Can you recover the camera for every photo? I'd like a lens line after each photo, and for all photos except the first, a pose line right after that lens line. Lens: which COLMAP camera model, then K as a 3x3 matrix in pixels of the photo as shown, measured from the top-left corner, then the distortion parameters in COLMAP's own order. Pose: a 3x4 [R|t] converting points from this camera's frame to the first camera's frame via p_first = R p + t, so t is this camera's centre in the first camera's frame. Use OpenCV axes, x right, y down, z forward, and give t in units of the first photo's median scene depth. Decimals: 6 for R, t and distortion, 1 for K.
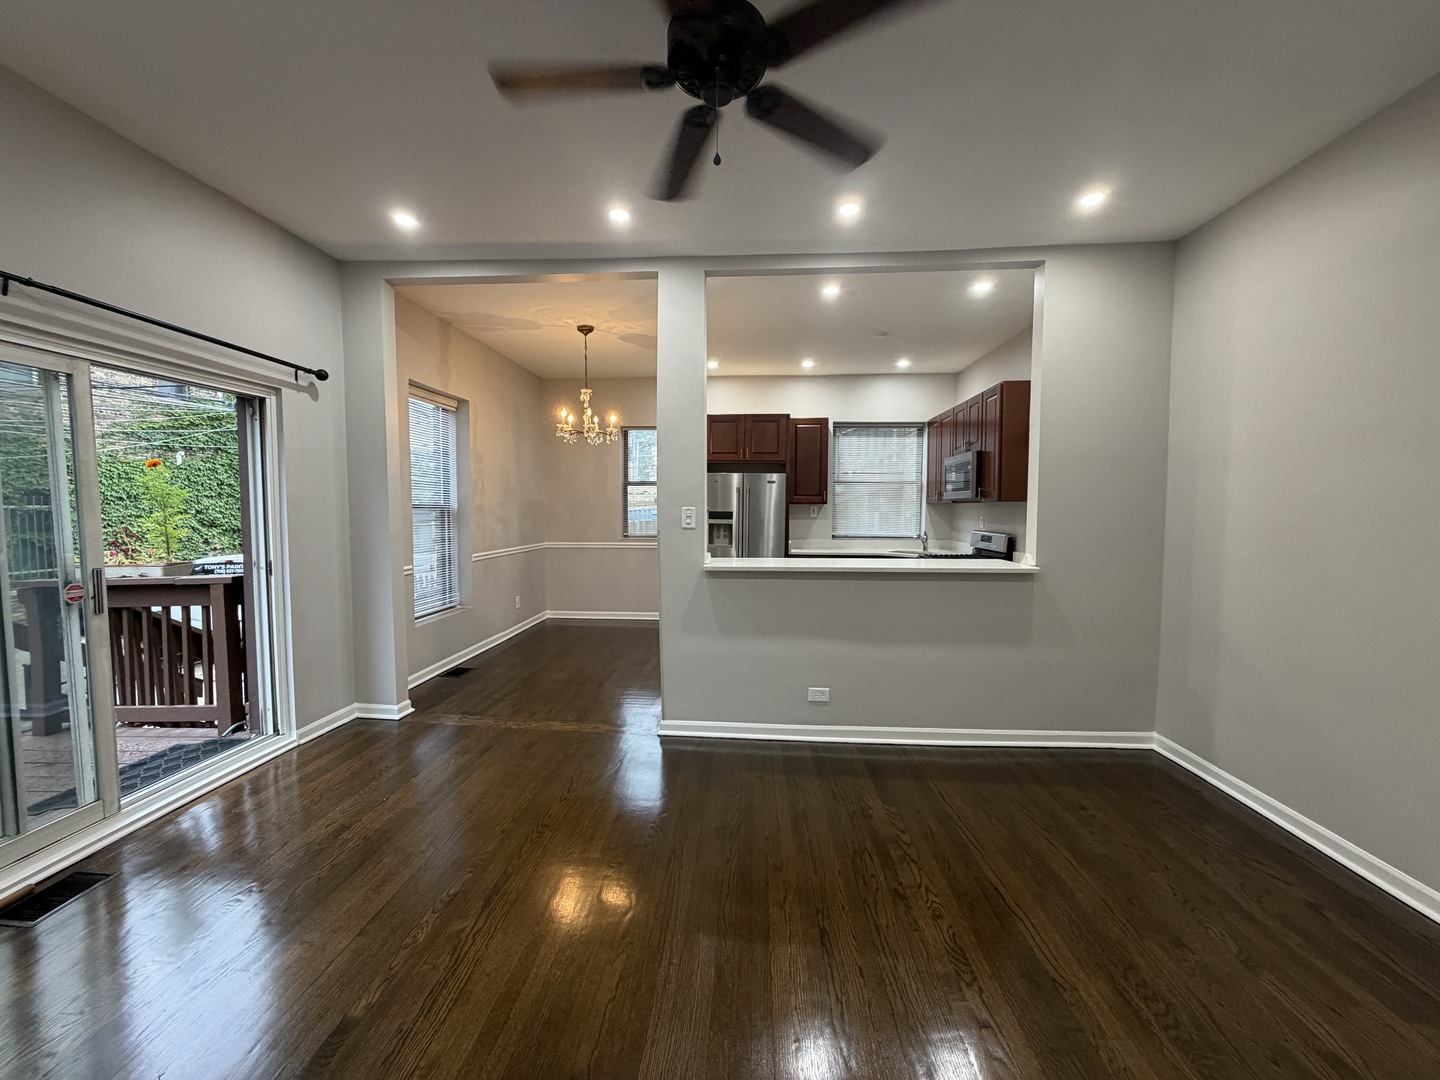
lens RADIAL K [[574.4, 0, 715.1], [0, 574.4, 539.8], [0, 0, 1]] dist [-0.001050, 0.000267]
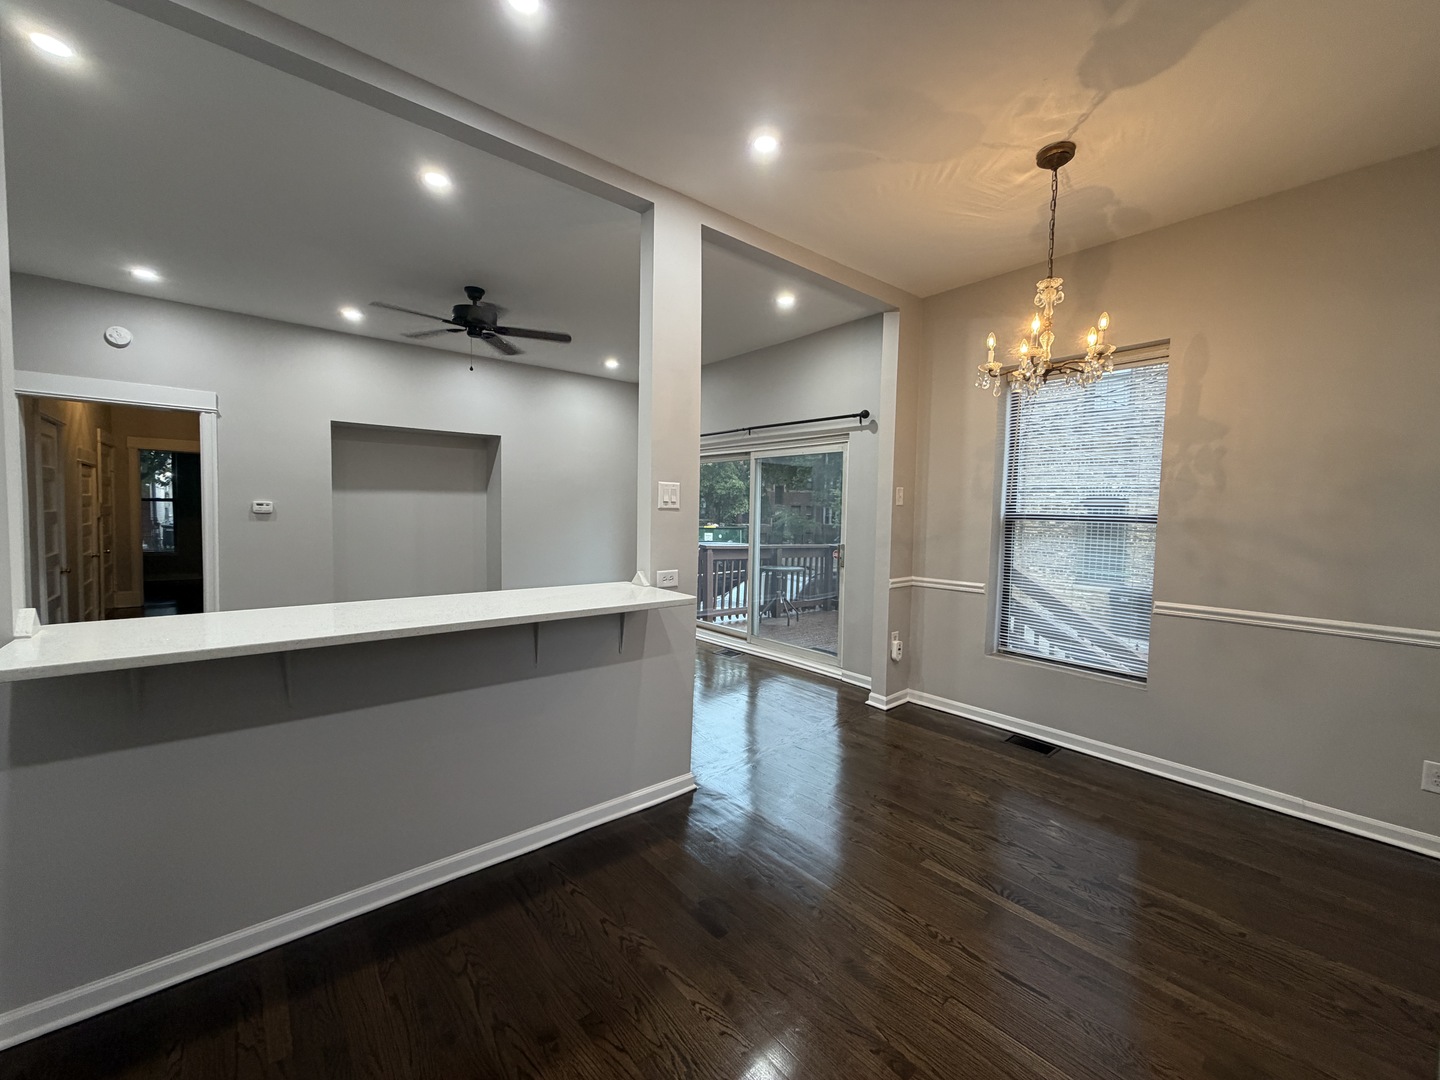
lens RADIAL K [[574.4, 0, 714.6], [0, 574.4, 540.0], [0, 0, 1]] dist [-0.001050, 0.000267]
pose [[-0.713128, 0.022799, -0.700663, 0.337440], [-0.057829, 0.994151, 0.091207, -0.070013], [0.698645, 0.105561, -0.707639, 1.192975]]
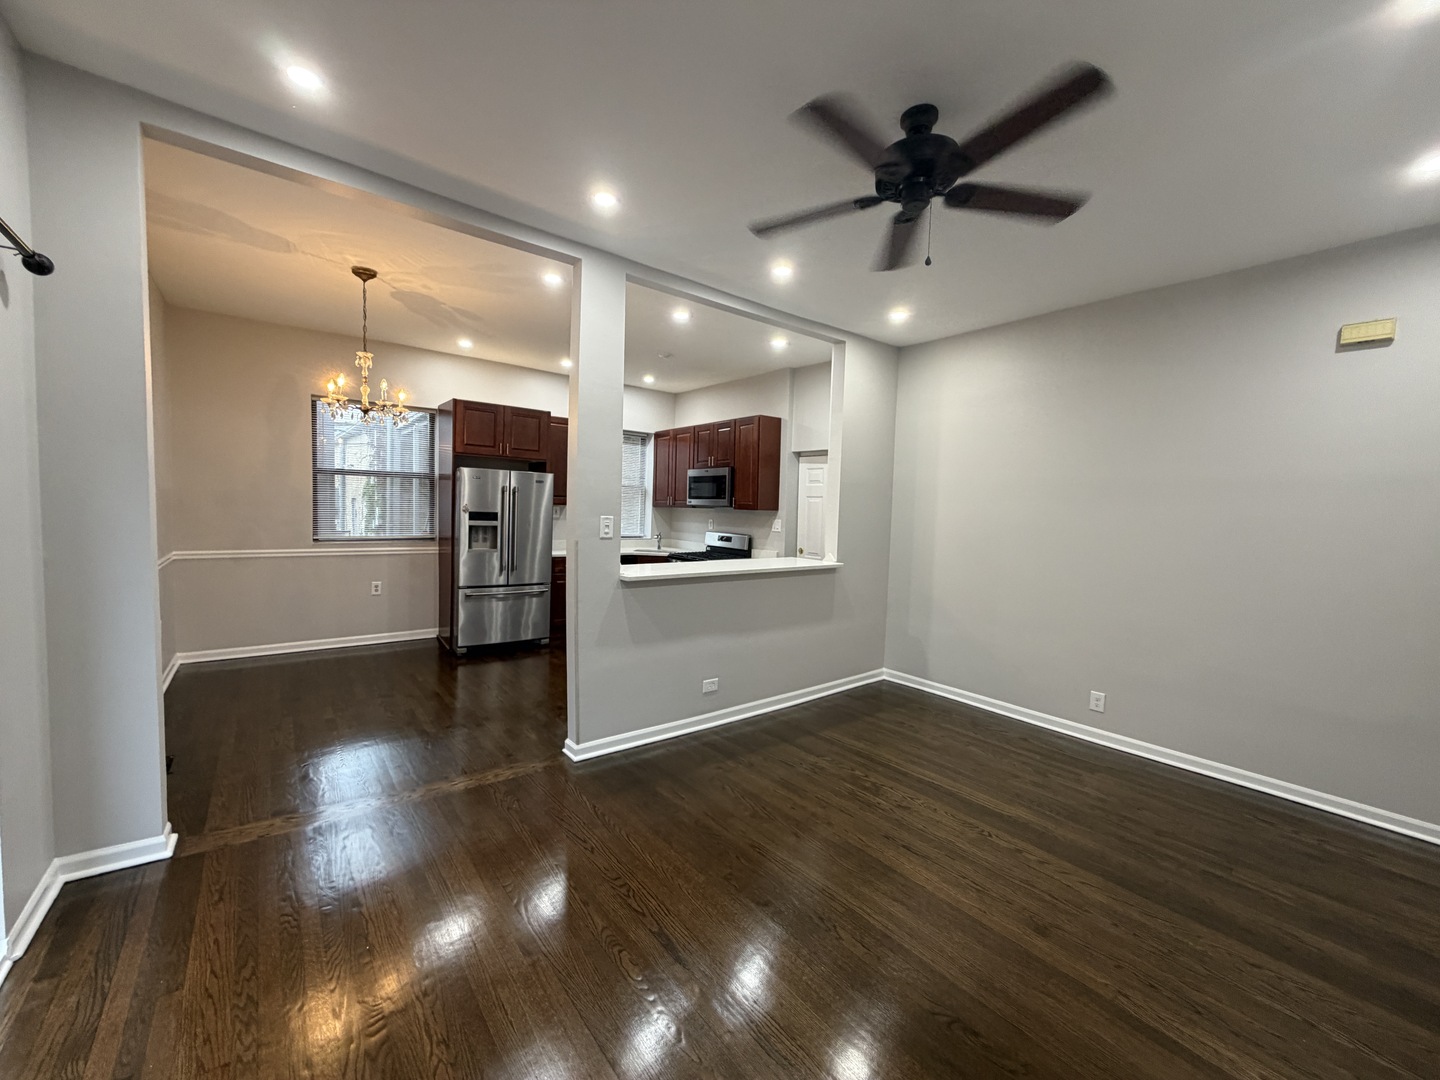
lens RADIAL K [[574.4, 0, 716.2], [0, 574.4, 540.4], [0, 0, 1]] dist [-0.001050, 0.000267]
pose [[0.741111, -0.018001, 0.671142, -0.402027], [0.007492, 0.999800, 0.018542, -0.023760], [-0.671341, -0.008713, 0.741097, 0.122100]]
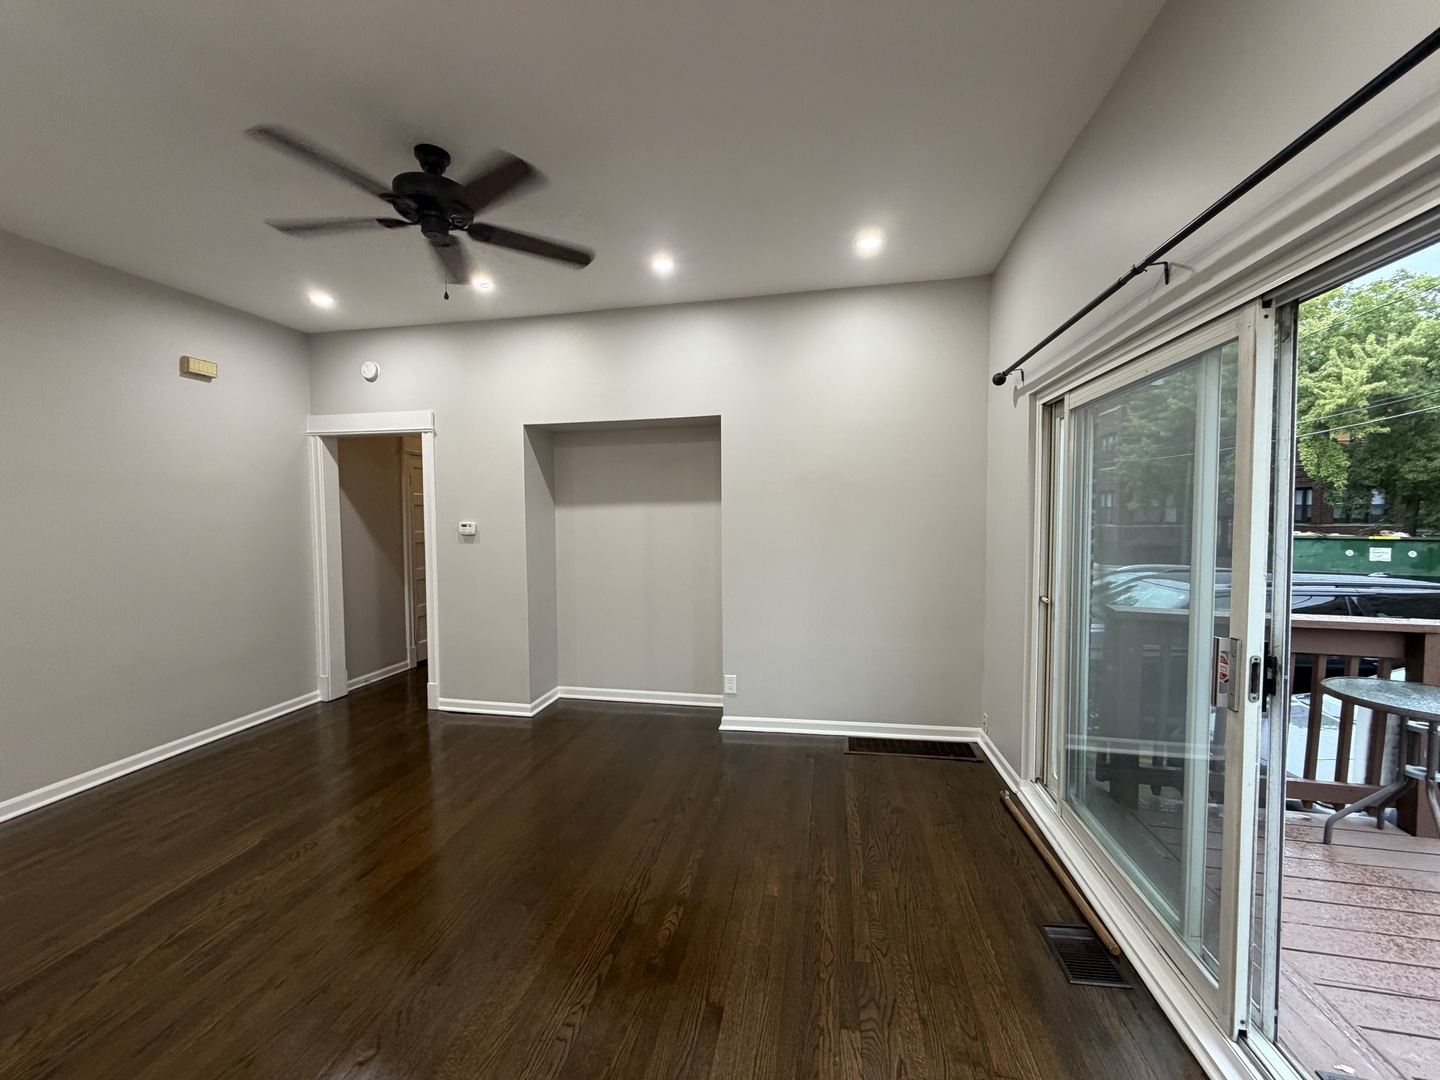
lens RADIAL K [[574.4, 0, 716.0], [0, 574.4, 539.0], [0, 0, 1]] dist [-0.001050, 0.000267]
pose [[-0.992669, 0.000682, 0.120862, -0.283525], [0.013216, 0.994600, 0.102935, -0.062958], [-0.120139, 0.103778, -0.987318, 0.804338]]
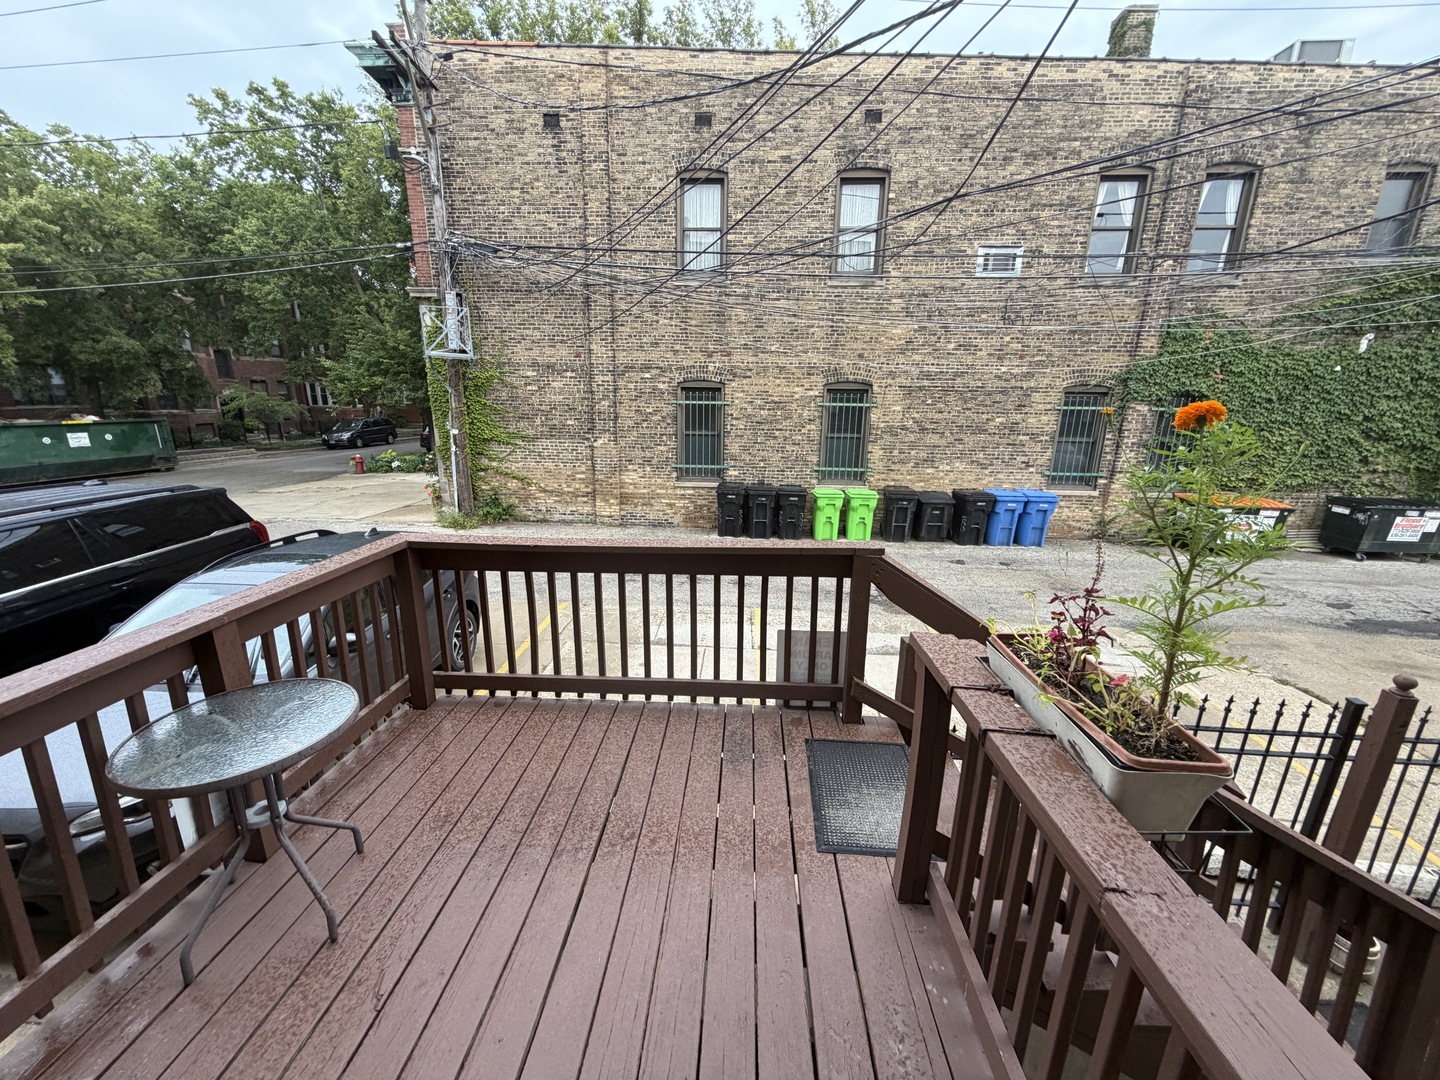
lens RADIAL K [[574.4, 0, 714.4], [0, 574.4, 542.0], [0, 0, 1]] dist [-0.001050, 0.000267]
pose [[-0.001324, 0.256194, -0.966625, -0.499270], [-0.066839, 0.964441, 0.255707, -0.094035], [0.997763, 0.064947, 0.015846, 0.554175]]
